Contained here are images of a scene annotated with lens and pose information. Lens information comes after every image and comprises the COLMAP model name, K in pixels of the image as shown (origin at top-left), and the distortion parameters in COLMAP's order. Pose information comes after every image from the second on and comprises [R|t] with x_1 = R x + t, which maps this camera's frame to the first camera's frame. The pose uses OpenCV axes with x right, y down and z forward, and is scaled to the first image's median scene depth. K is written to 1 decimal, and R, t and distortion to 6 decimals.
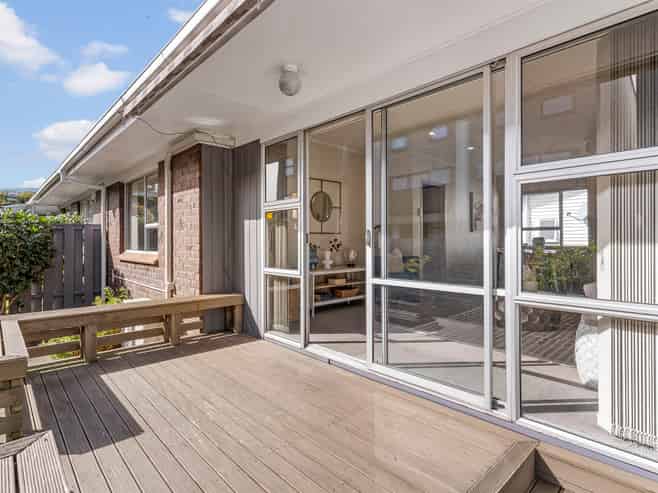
lens RADIAL K [[385.5, 0, 329.0], [0, 385.5, 246.5], [0, 0, 1]] dist [-0.001683, 0.000012]
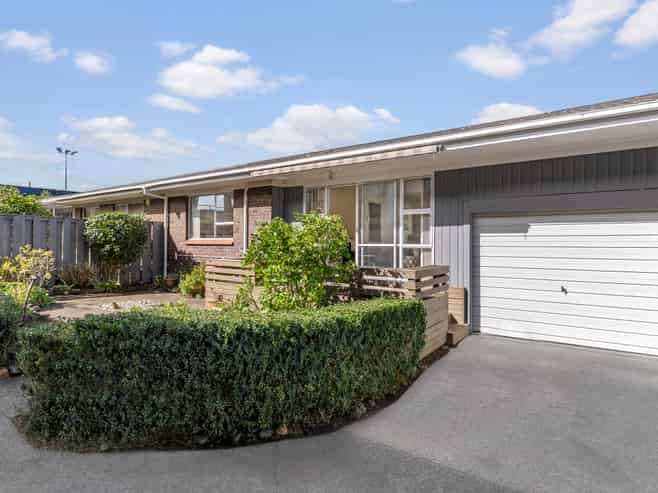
lens RADIAL K [[364.3, 0, 329.0], [0, 364.3, 246.5], [0, 0, 1]] dist [-0.000576, -0.000352]
pose [[0.987269, 0.005429, 0.158965, -0.264580], [-0.006271, 0.999969, 0.004791, 0.044552], [-0.158934, -0.005727, 0.987273, -0.816190]]
